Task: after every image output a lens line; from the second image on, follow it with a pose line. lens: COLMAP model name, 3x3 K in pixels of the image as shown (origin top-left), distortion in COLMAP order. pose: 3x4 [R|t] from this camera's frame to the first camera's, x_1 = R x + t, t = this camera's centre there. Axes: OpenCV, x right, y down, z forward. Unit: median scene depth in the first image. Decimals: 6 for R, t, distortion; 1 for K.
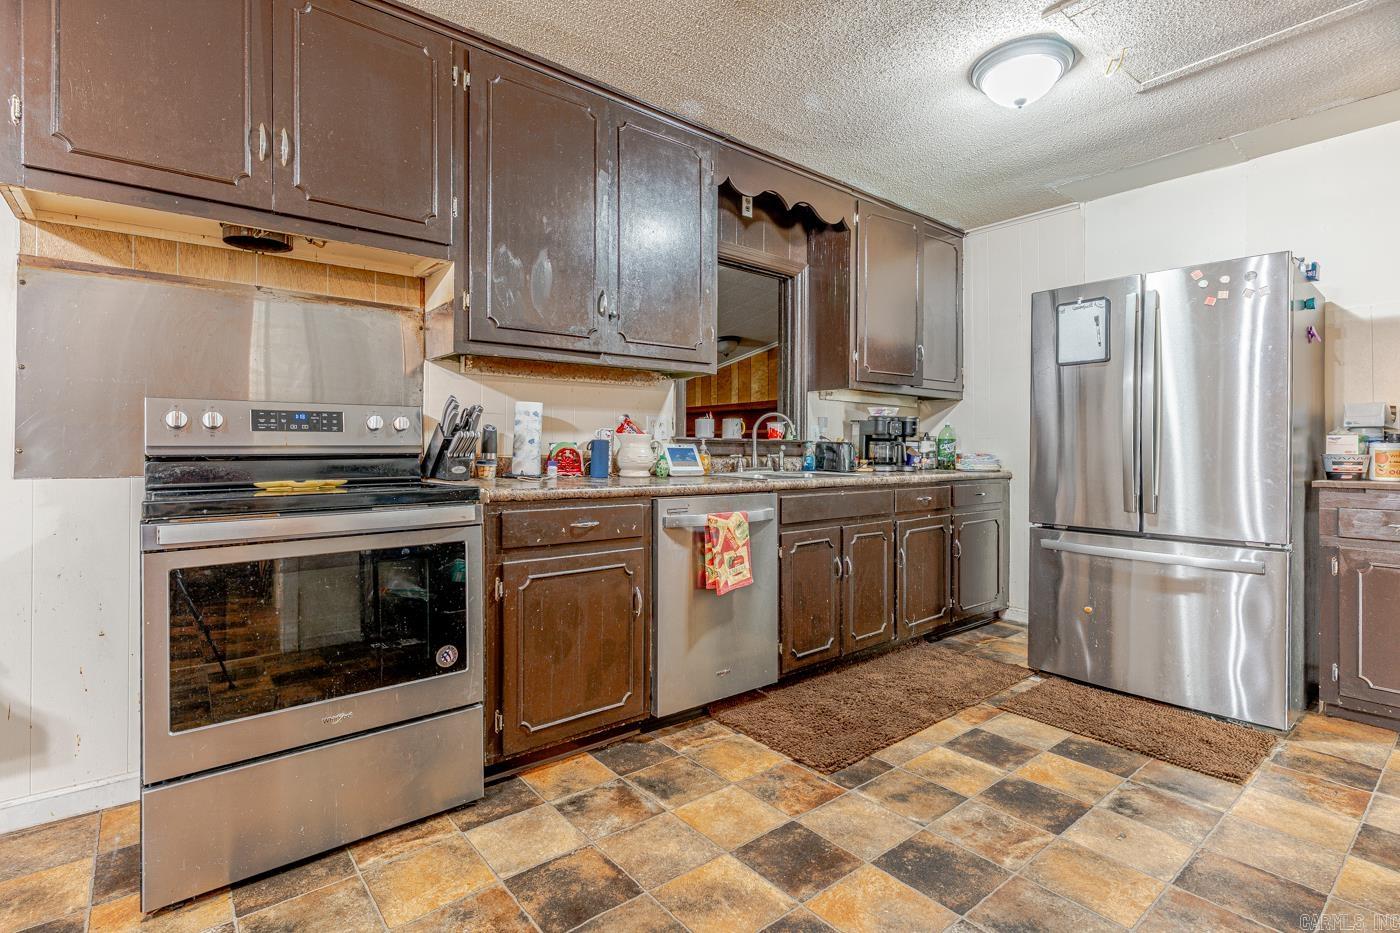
lens RADIAL K [[667.9, 0, 700.2], [0, 667.9, 441.5], [0, 0, 1]] dist [0.003957, -0.000046]
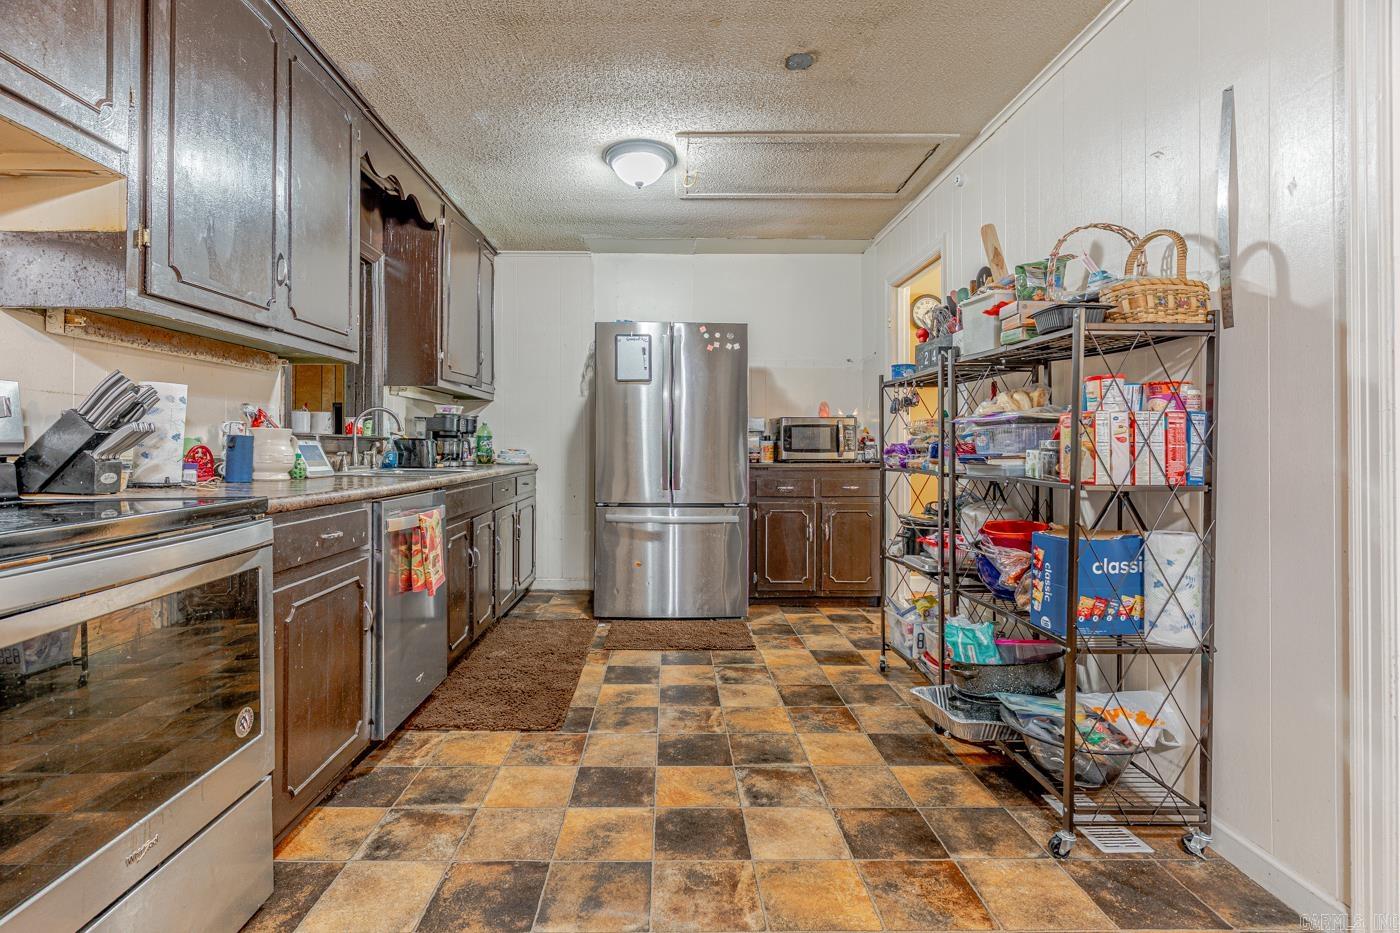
lens RADIAL K [[666.4, 0, 674.1], [0, 666.4, 434.4], [0, 0, 1]] dist [-0.001324, 0.000530]
pose [[0.629363, 0.009054, 0.777059, -0.505351], [-0.007059, 0.999957, -0.005934, -0.002757], [-0.777079, -0.001750, 0.629400, 0.113710]]
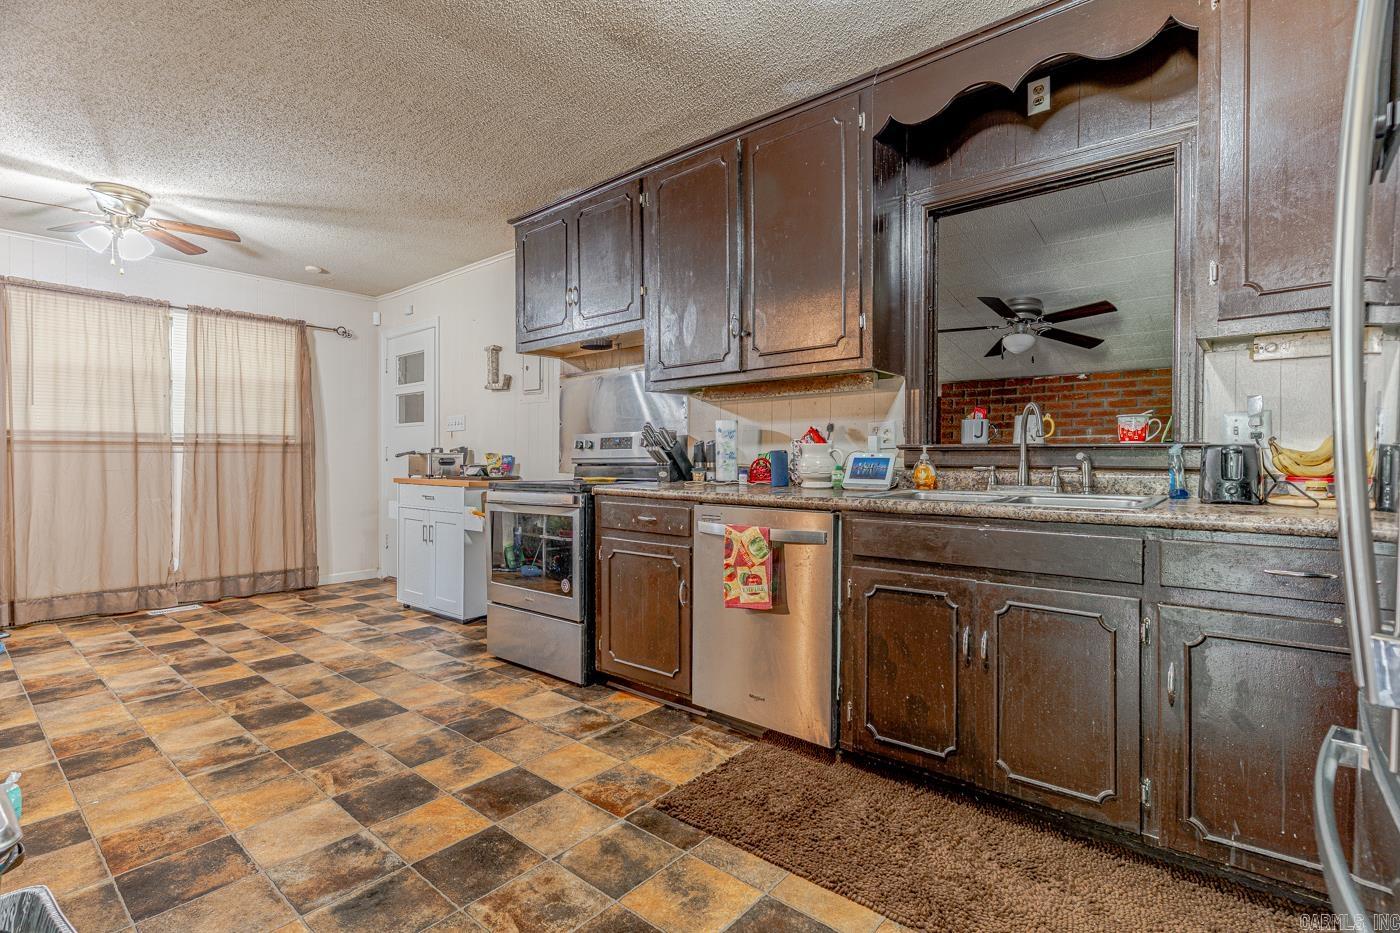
lens RADIAL K [[660.6, 0, 692.2], [0, 660.6, 460.9], [0, 0, 1]] dist [-0.000056, 0.000593]
pose [[0.172748, -0.003242, -0.984961, 0.969386], [0.011088, 0.999938, -0.001347, 0.015824], [0.984904, -0.010688, 0.172773, 0.786422]]
